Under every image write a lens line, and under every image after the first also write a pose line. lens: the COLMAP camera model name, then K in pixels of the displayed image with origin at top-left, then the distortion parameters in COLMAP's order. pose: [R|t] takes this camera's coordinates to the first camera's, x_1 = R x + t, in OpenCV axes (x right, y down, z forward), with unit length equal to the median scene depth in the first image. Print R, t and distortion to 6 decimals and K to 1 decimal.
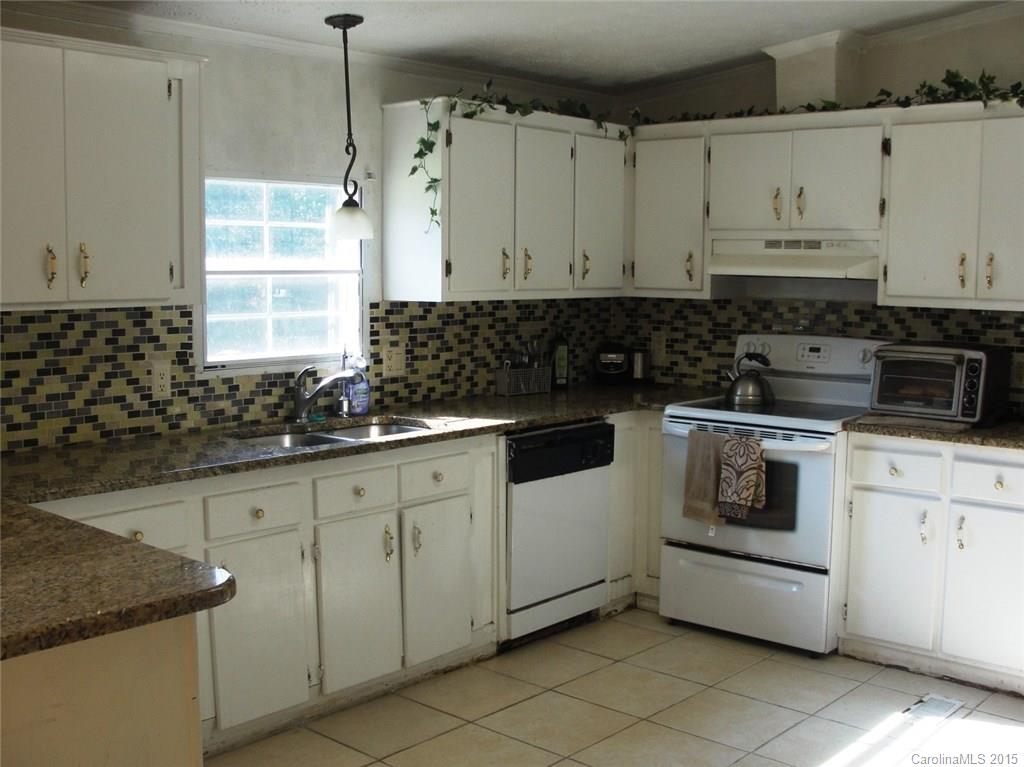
lens RADIAL K [[1170.5, 0, 521.7], [0, 1170.5, 396.1], [0, 0, 1]] dist [-0.205615, 0.264839]
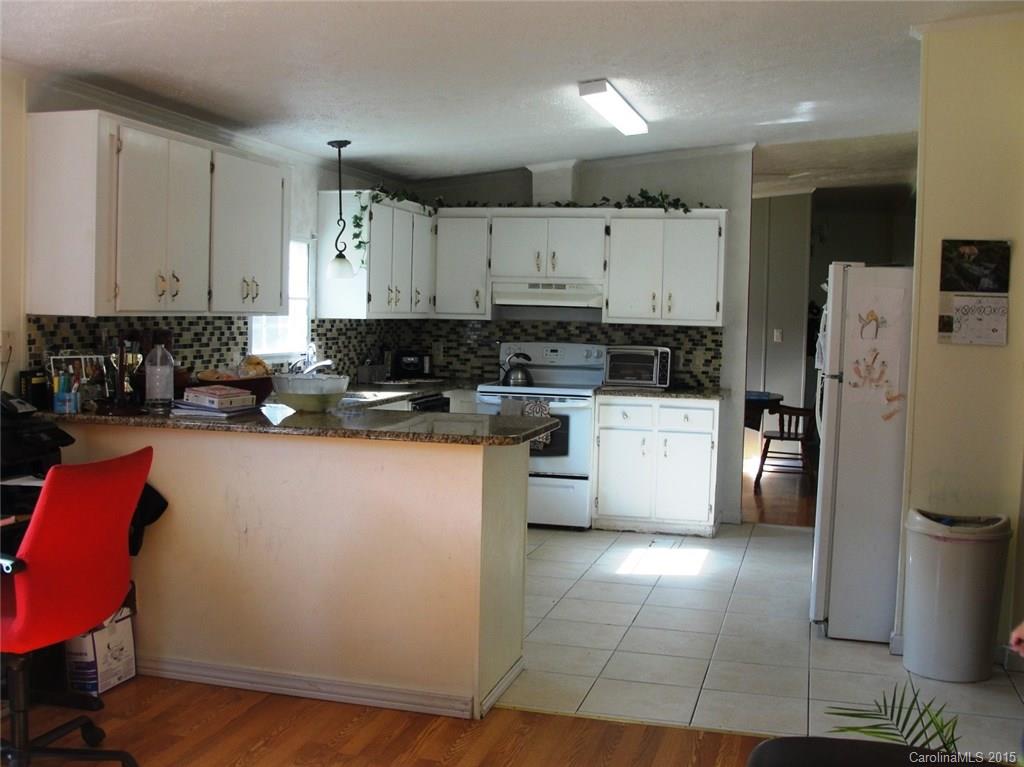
lens RADIAL K [[1170.5, 0, 521.7], [0, 1170.5, 396.1], [0, 0, 1]] dist [-0.205615, 0.264839]
pose [[0.890537, -0.019310, 0.454500, -0.573051], [0.034613, 0.999079, -0.025373, 0.067900], [-0.453592, 0.038327, 0.890385, -0.473652]]
